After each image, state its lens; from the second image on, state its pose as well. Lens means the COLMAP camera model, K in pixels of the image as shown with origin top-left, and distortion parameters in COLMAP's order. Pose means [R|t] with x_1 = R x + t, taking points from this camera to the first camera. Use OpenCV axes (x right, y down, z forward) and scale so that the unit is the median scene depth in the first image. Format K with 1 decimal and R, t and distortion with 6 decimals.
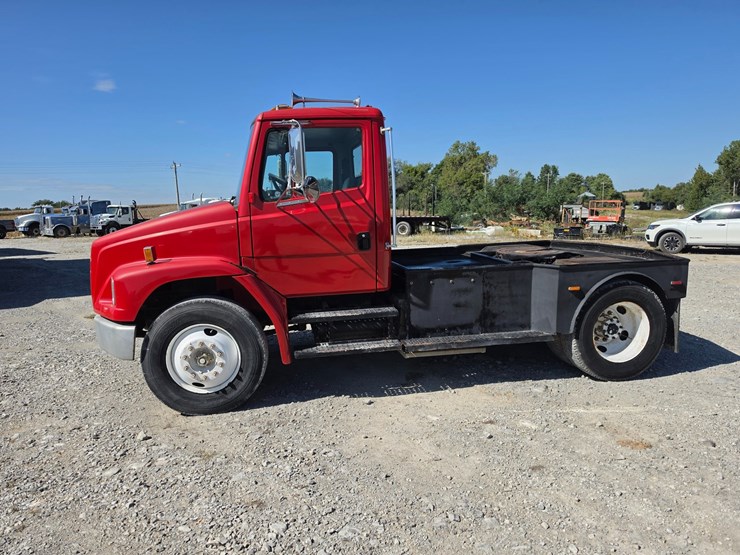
lens RADIAL K [[508.9, 0, 359.9], [0, 508.9, 279.8], [0, 0, 1]] dist [0.084859, -0.121555]
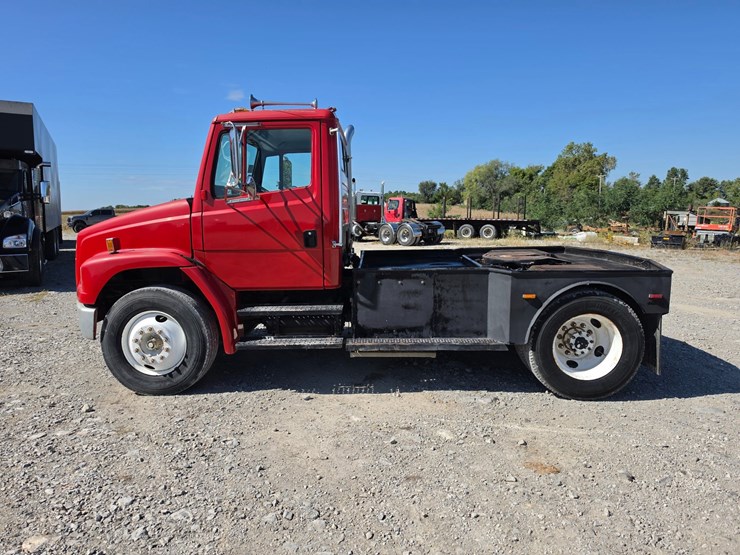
lens RADIAL K [[505.7, 0, 360.8], [0, 505.7, 267.7], [0, 0, 1]] dist [0.083726, -0.117706]
pose [[0.979277, 0.040792, -0.198373, 0.293667], [-0.046040, 0.998699, -0.021914, -0.000680], [0.197221, 0.030593, 0.979882, 0.025565]]
